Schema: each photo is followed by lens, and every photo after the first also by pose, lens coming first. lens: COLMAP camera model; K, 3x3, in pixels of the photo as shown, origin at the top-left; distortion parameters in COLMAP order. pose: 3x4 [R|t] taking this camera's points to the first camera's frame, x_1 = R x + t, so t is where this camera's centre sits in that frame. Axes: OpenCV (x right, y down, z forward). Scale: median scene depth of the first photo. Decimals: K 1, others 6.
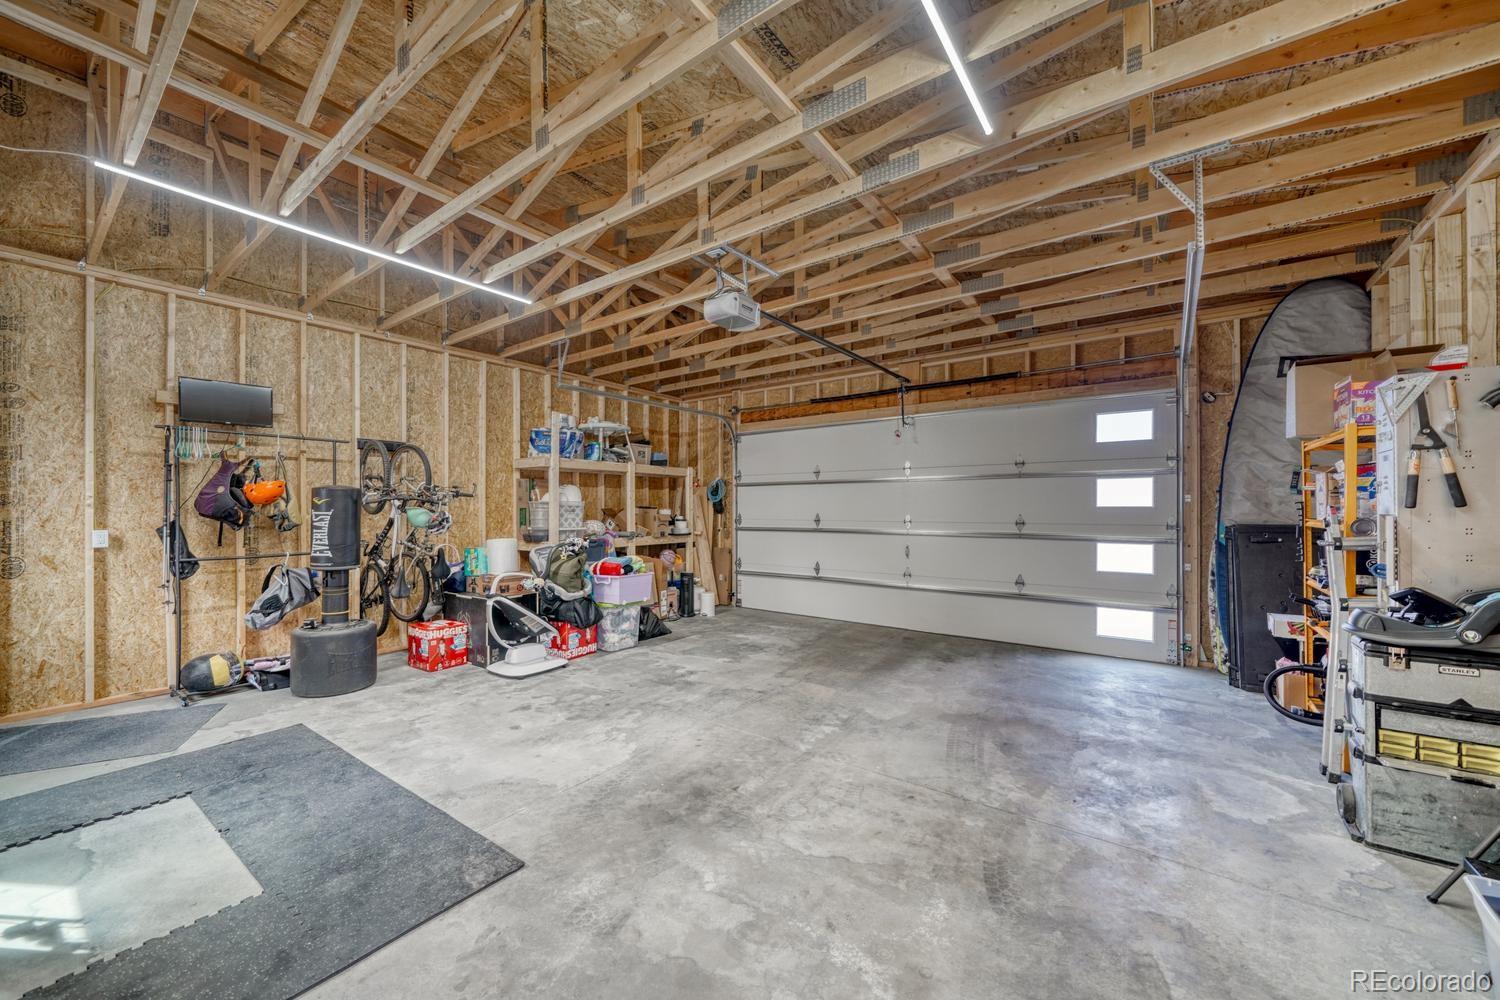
lens RADIAL K [[560.5, 0, 750.4], [0, 560.5, 505.2], [0, 0, 1]] dist [-0.000042, 0.000014]
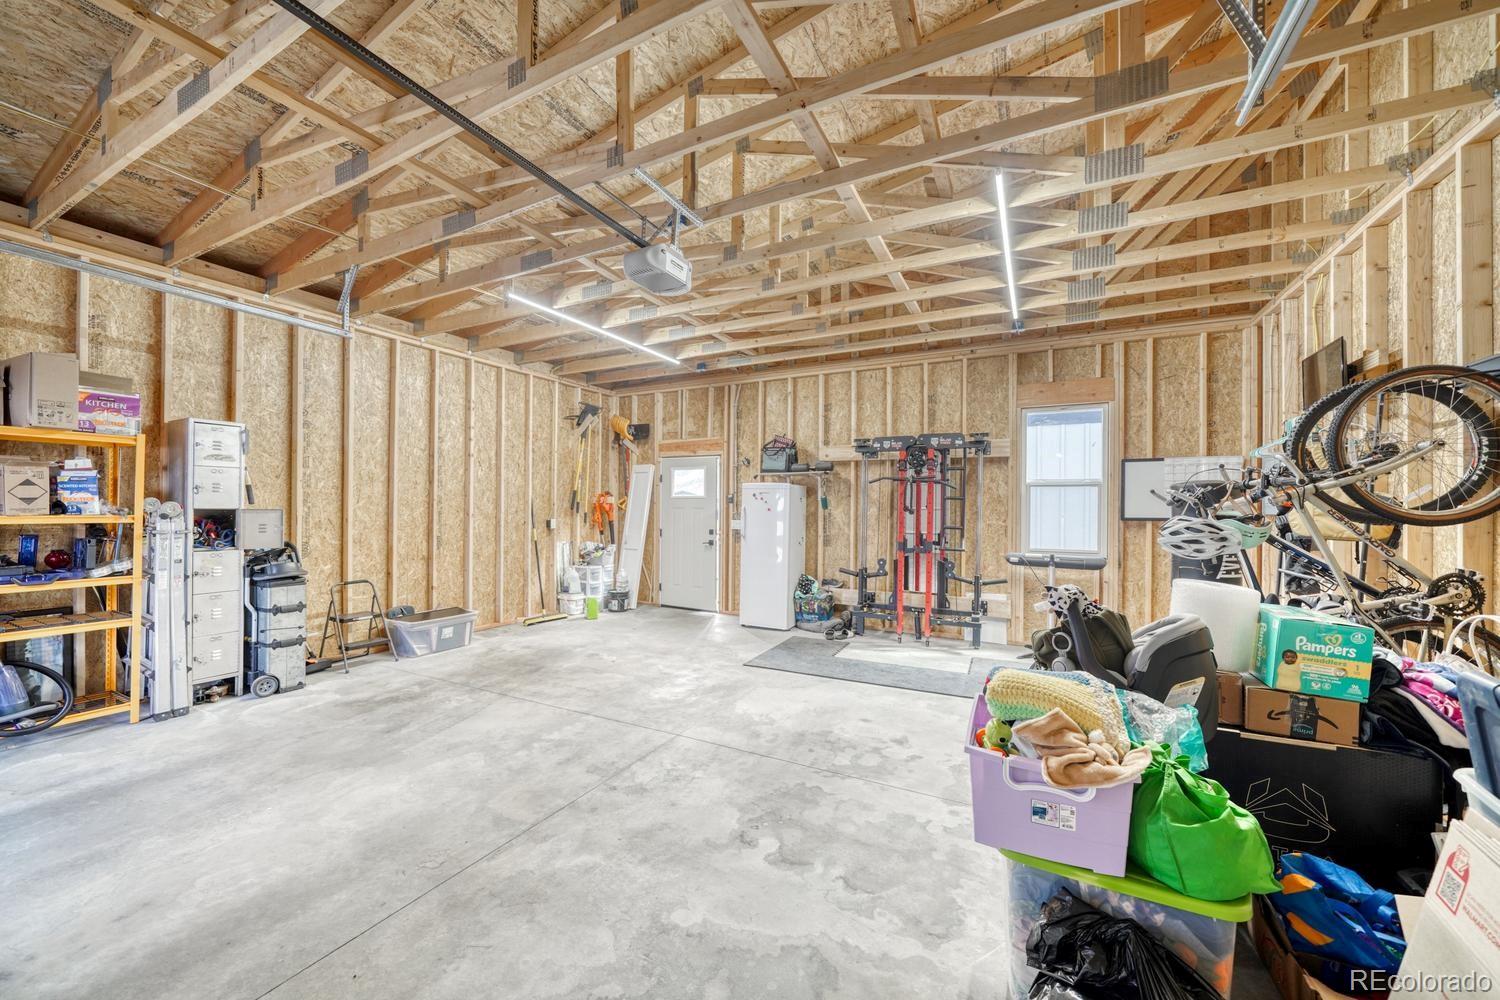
lens RADIAL K [[560.5, 0, 750.4], [0, 560.5, 505.2], [0, 0, 1]] dist [-0.000042, 0.000014]
pose [[-0.987281, -0.007668, -0.158803, -0.038659], [-0.005981, 0.999921, -0.011097, 0.009563], [0.158875, -0.010006, -0.987248, 1.936062]]
